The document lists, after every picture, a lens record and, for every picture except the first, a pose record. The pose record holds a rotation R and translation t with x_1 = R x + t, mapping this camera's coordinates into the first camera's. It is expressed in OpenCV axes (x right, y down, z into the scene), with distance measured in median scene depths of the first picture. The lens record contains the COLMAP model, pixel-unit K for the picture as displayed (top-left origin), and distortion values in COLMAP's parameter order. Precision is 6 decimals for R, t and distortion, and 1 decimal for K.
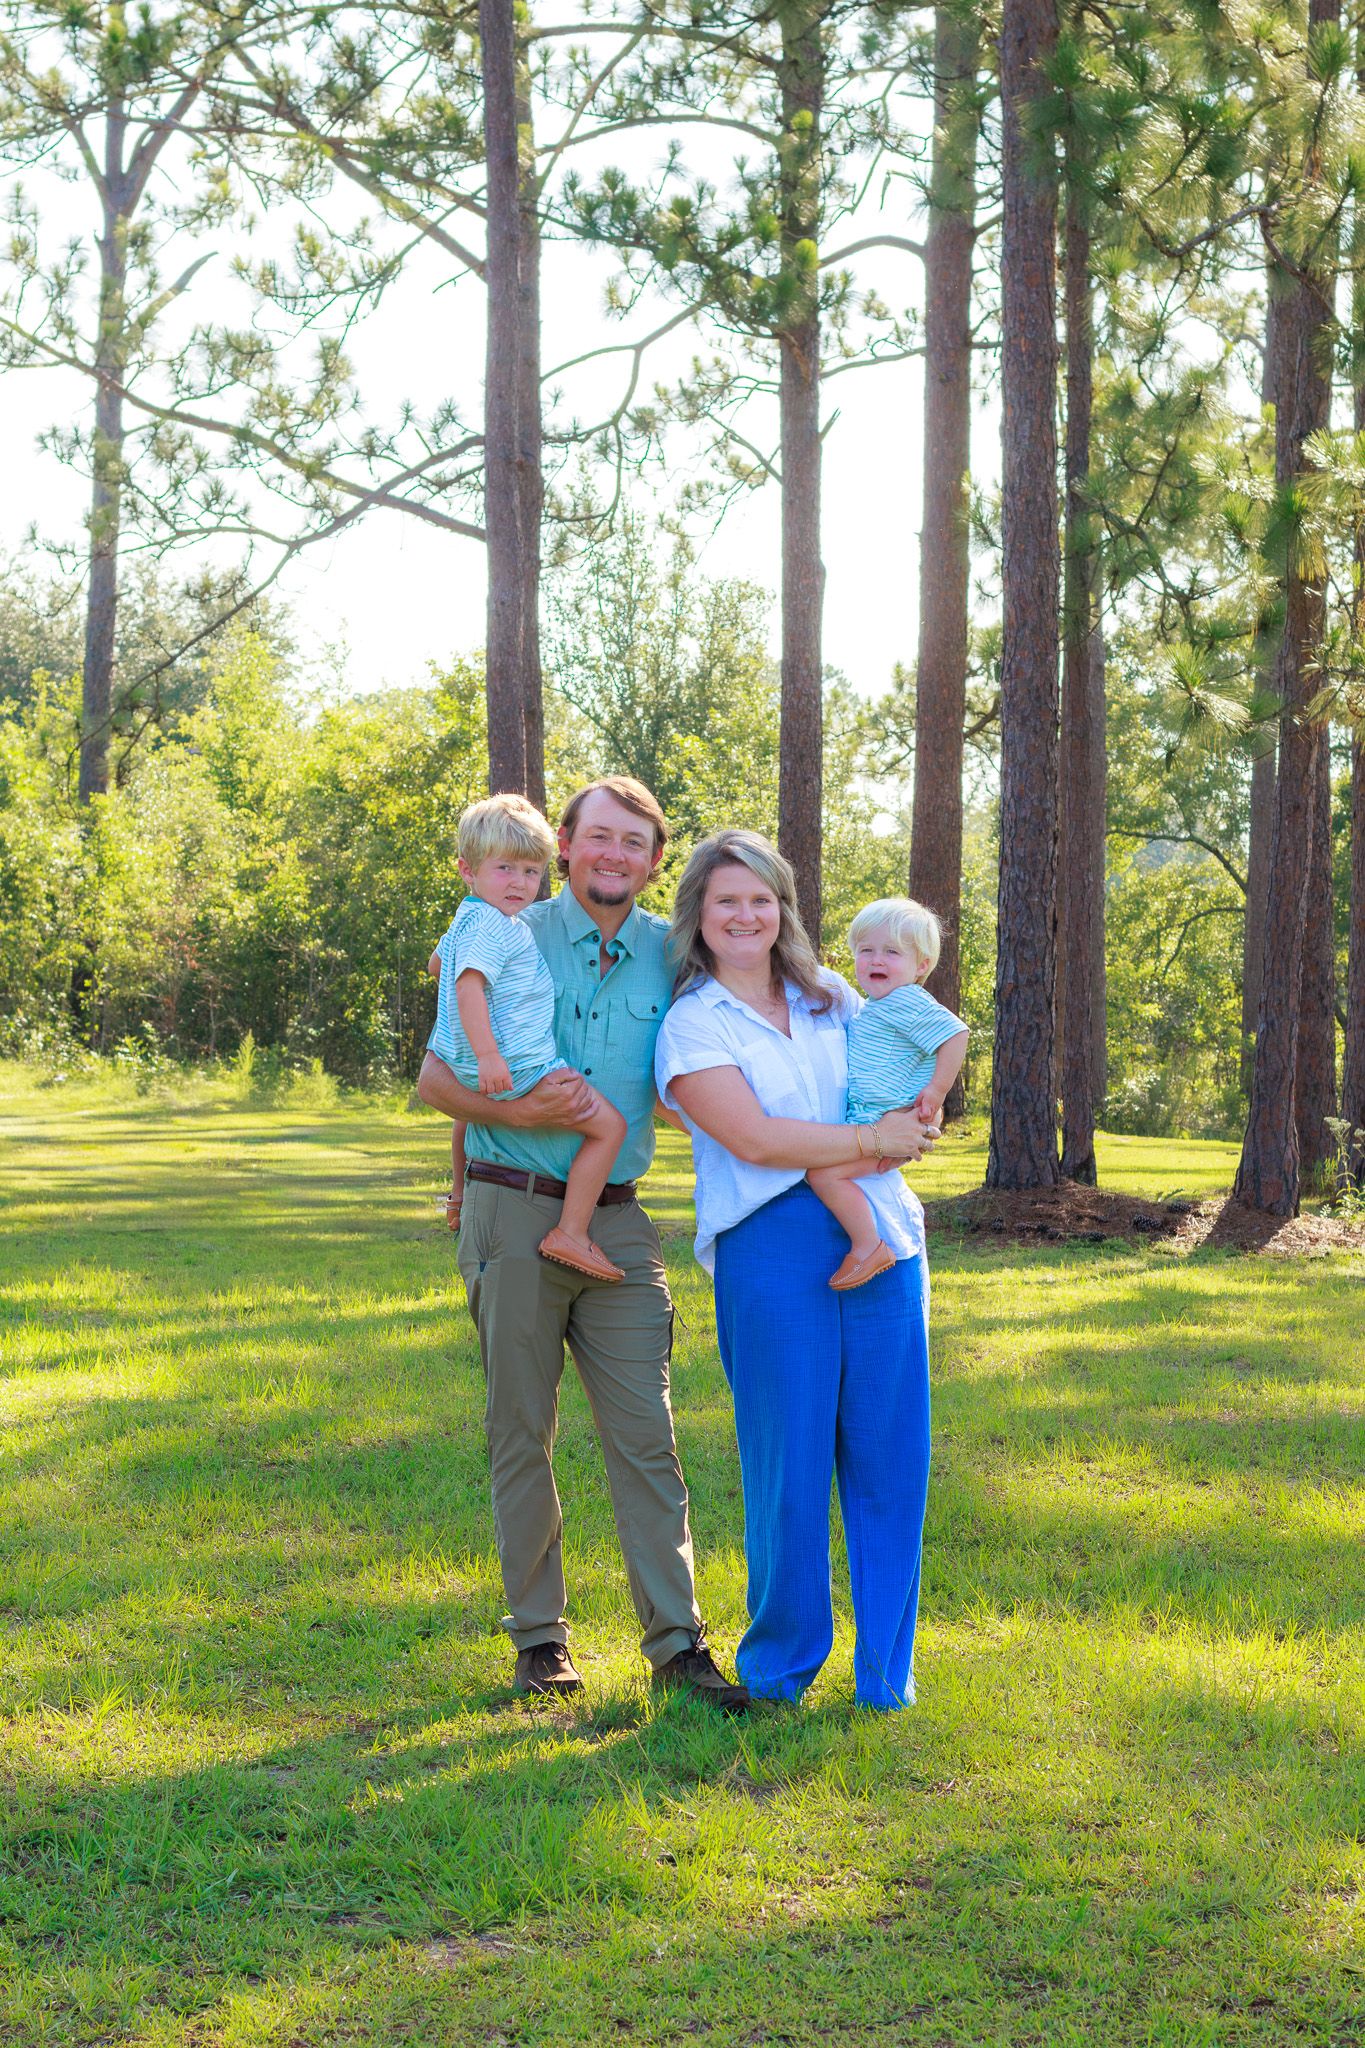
lens RADIAL K [[5009.9, 0, 734.9], [0, 5009.9, 1122.1], [0, 0, 1]] dist [0.014027, -0.118597]
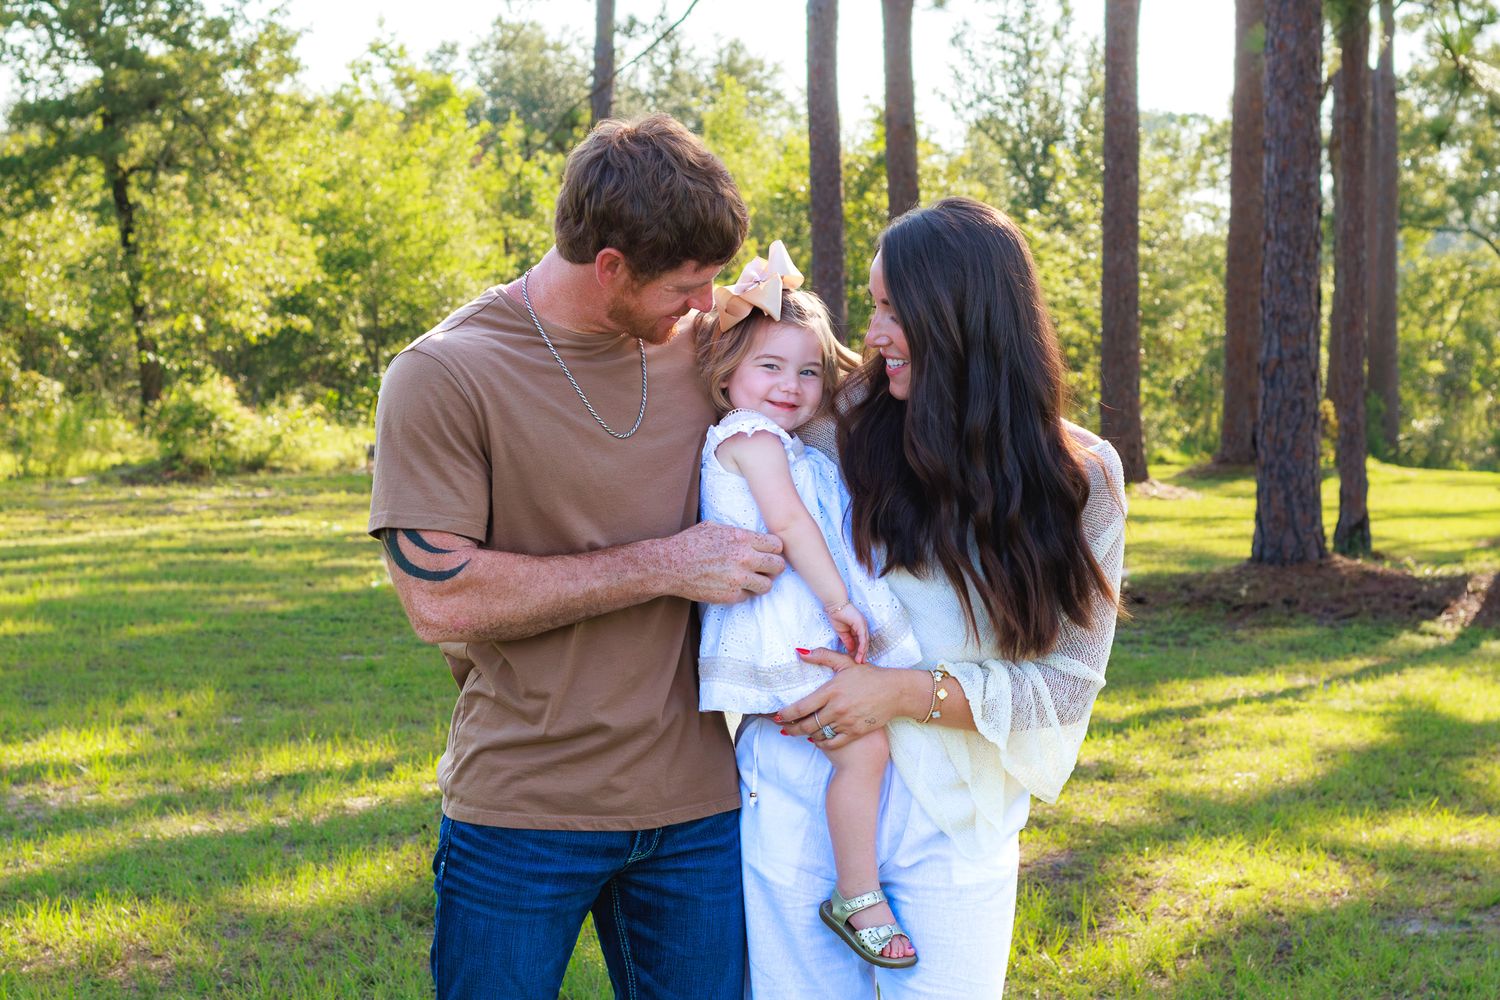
lens RADIAL K [[3524.3, 0, 749.5], [0, 3524.3, 502.2], [0, 0, 1]] dist [0.007961, -0.032482]
pose [[0.993795, -0.003082, -0.111184, 0.014453], [0.004980, 0.999847, 0.016797, -0.005651], [0.111116, -0.017246, 0.993658, 0.144289]]
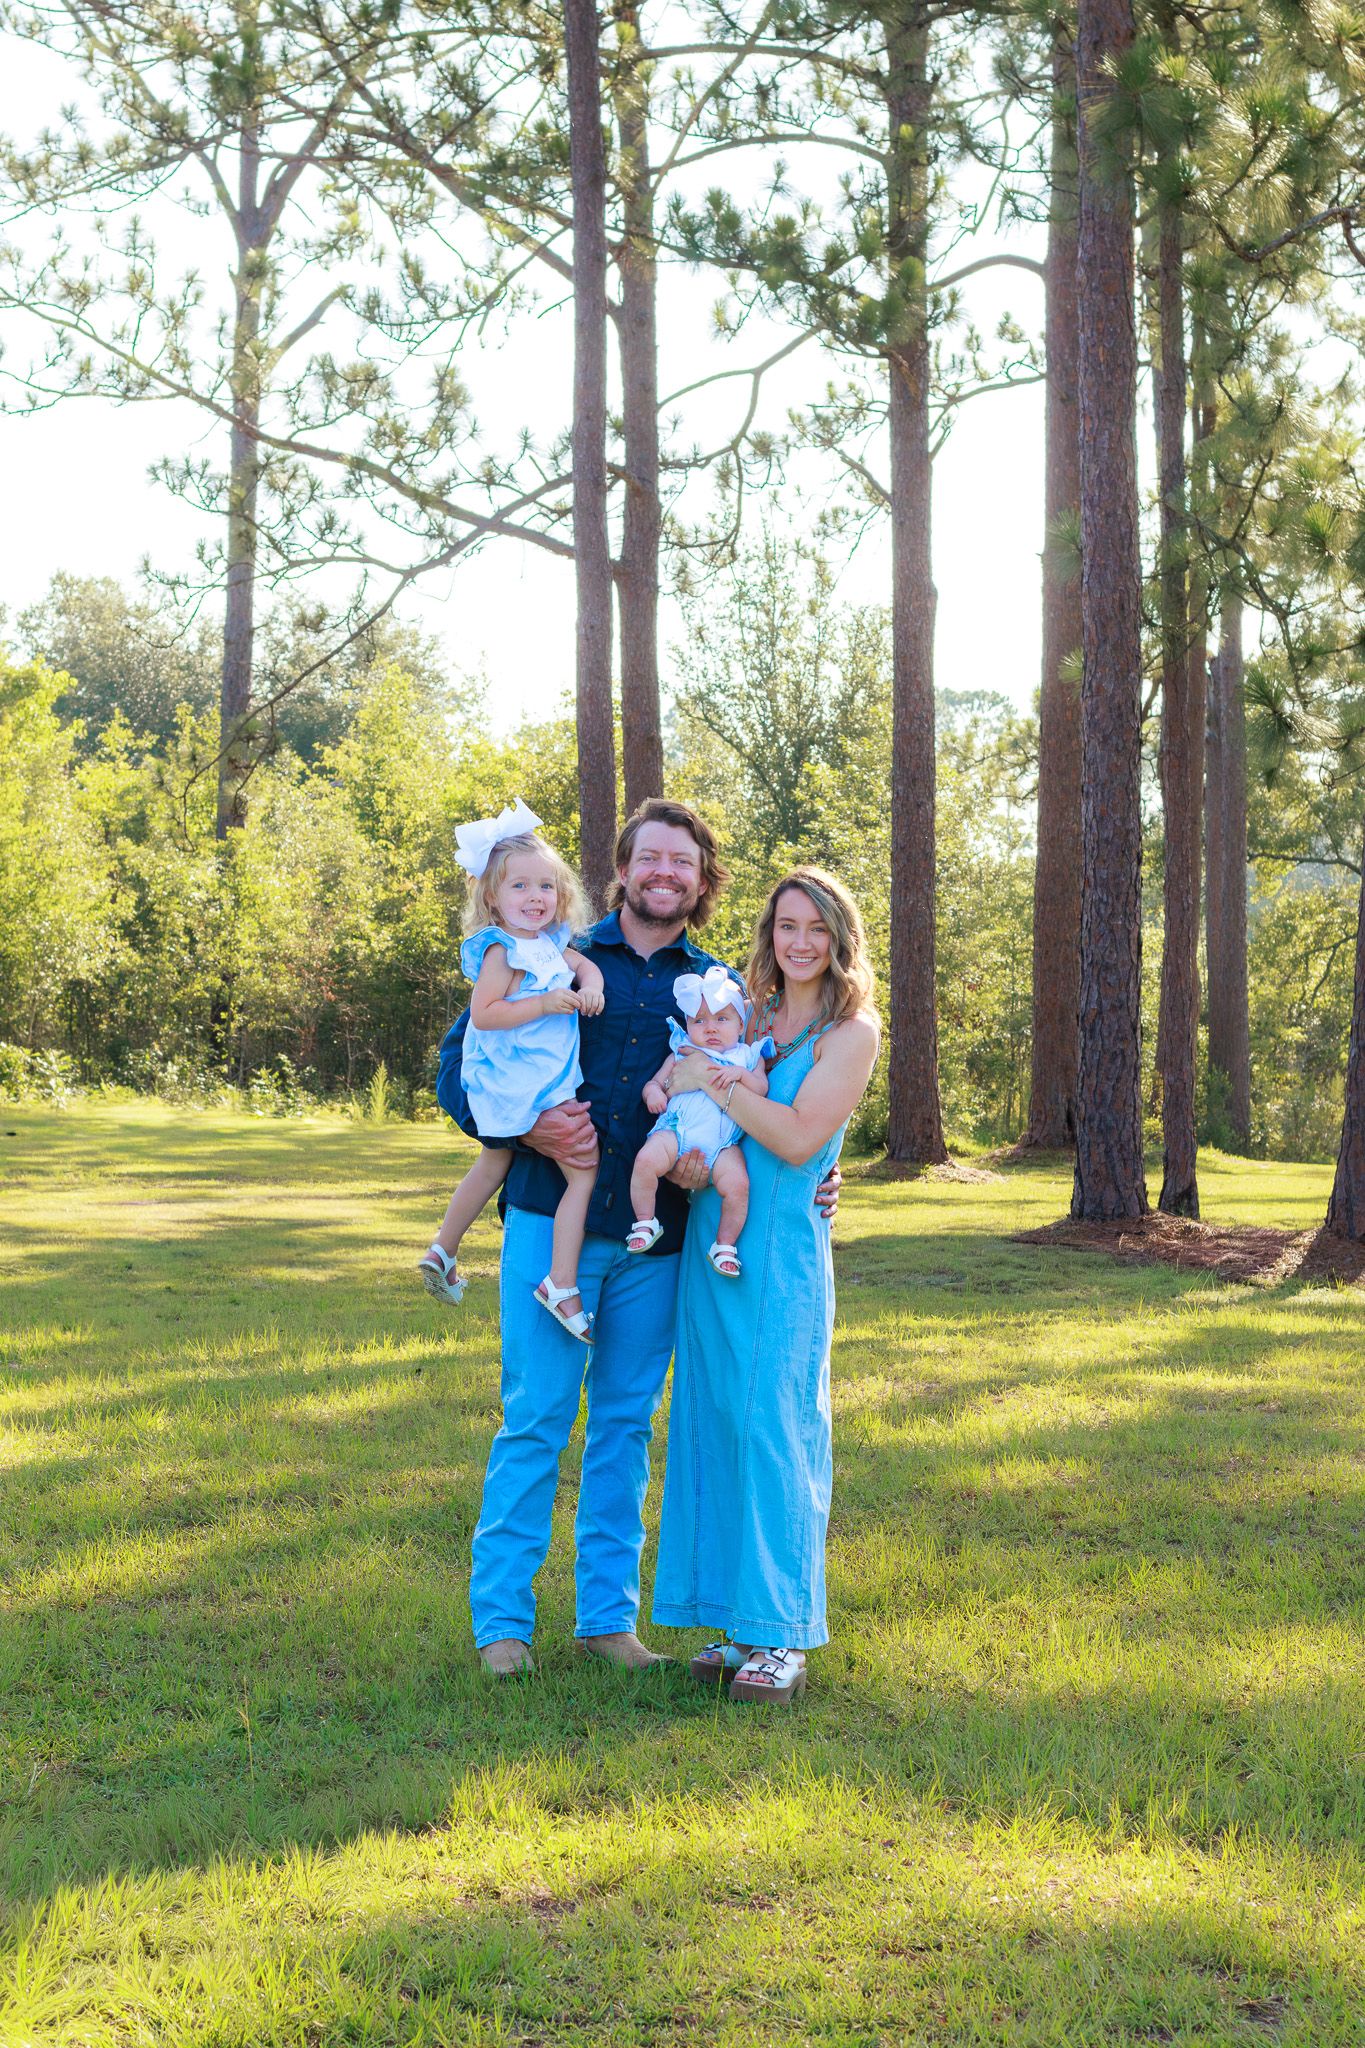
lens RADIAL K [[4979.2, 0, 652.8], [0, 4979.2, 1105.2], [0, 0, 1]] dist [0.016810, -0.265572]
pose [[0.998650, -0.007213, -0.051447, 0.009488], [0.006761, 0.999937, -0.008956, -0.000445], [0.051508, 0.008596, 0.998636, 0.014216]]
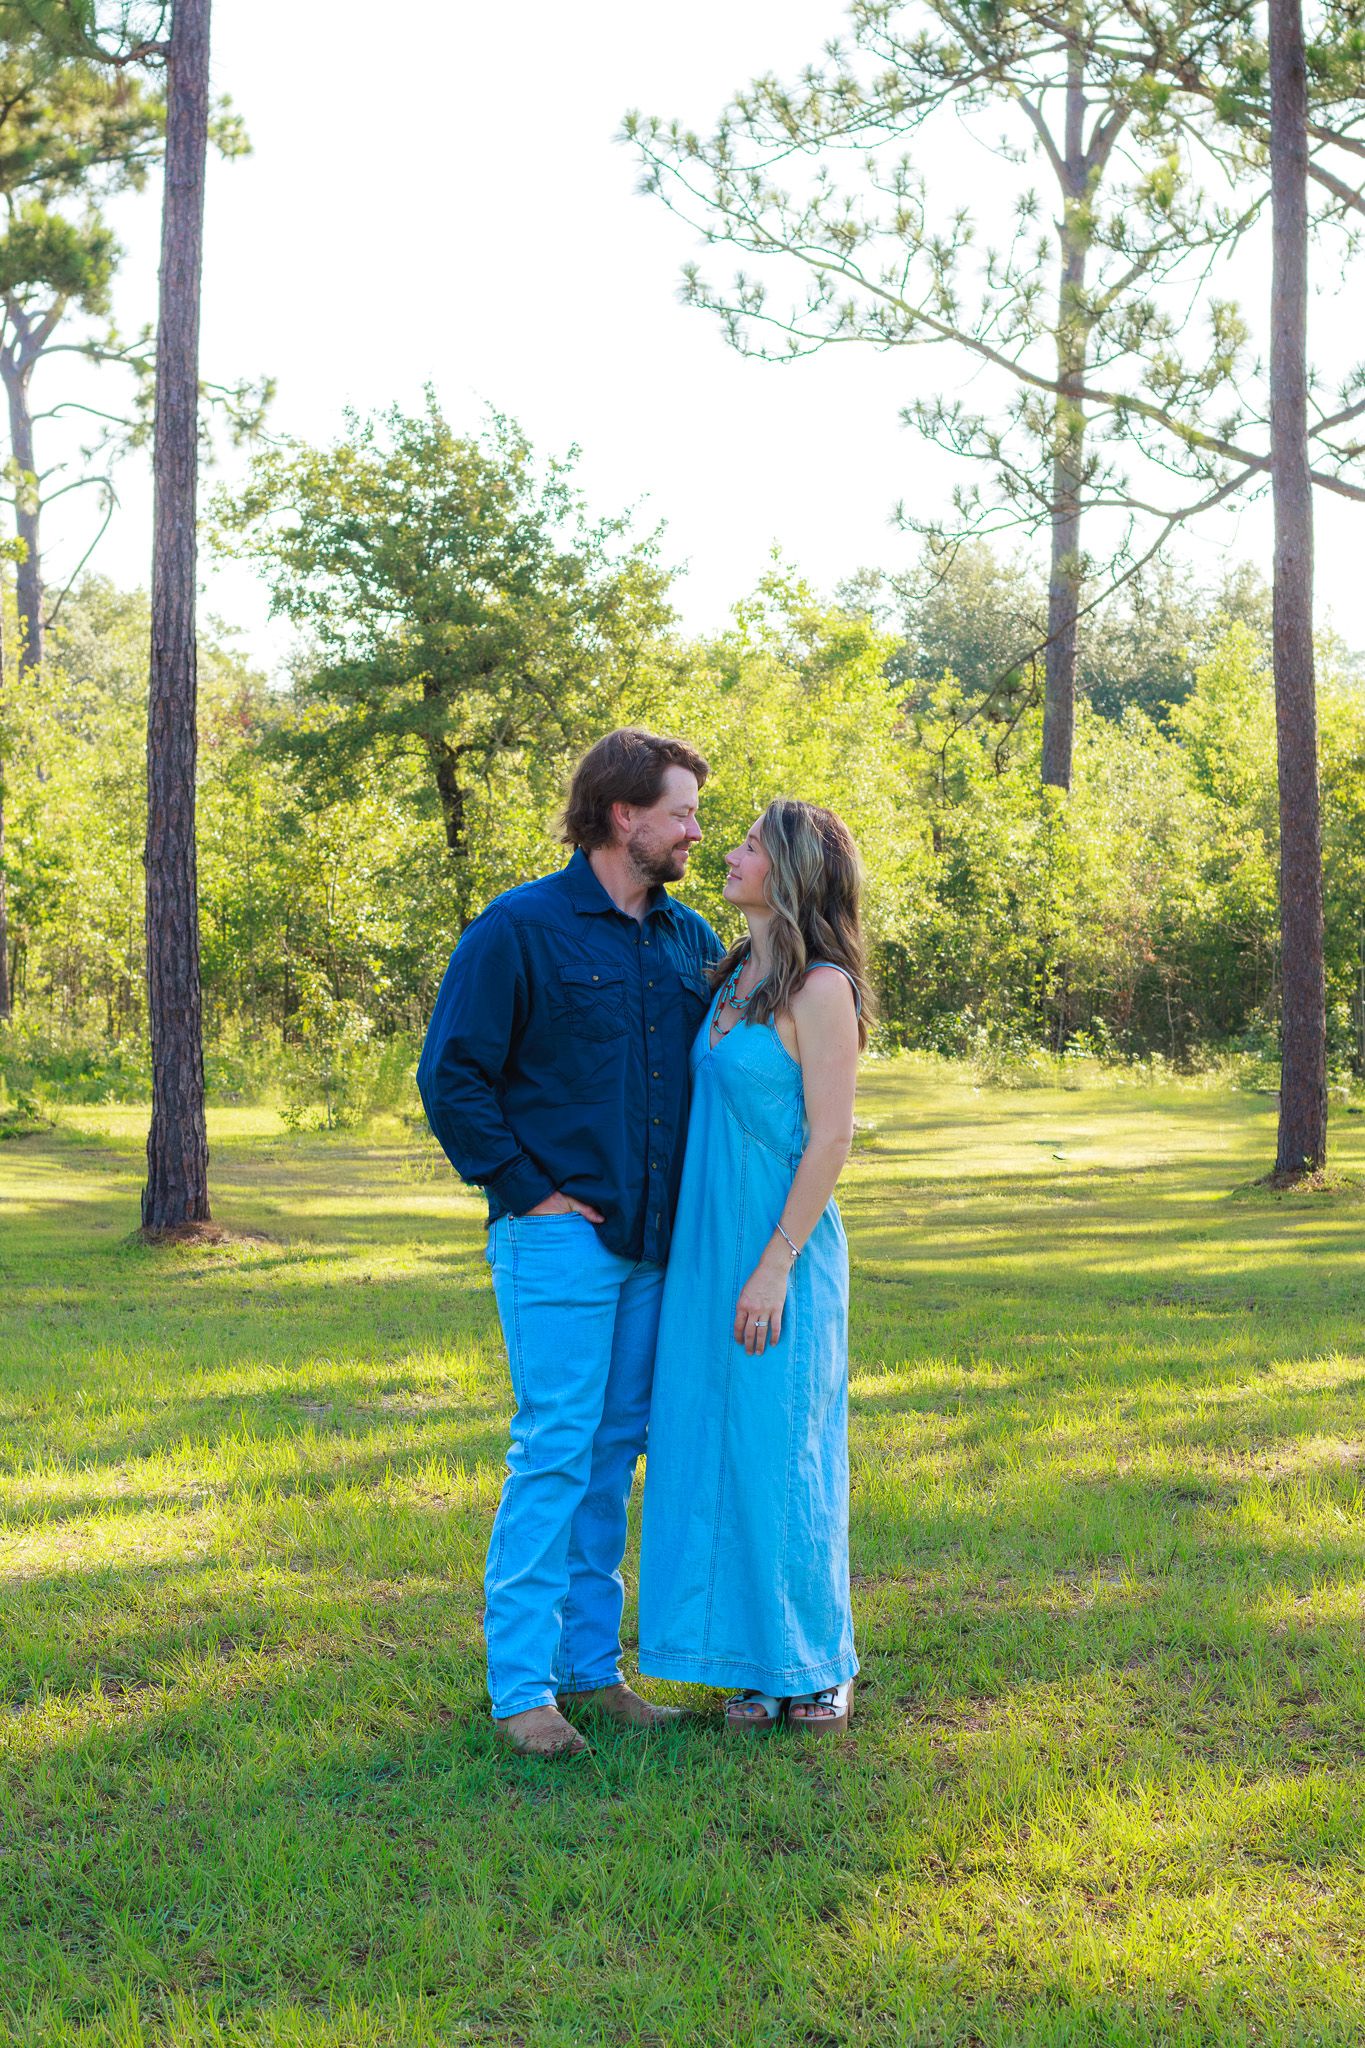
lens RADIAL K [[4842.7, 0, 759.5], [0, 4842.7, 1084.5], [0, 0, 1]] dist [0.011293, -0.013472]
pose [[0.975870, -0.005626, -0.218278, 0.031347], [0.004643, 0.999977, -0.005017, -0.002893], [0.218301, 0.003882, 0.975874, 0.076443]]
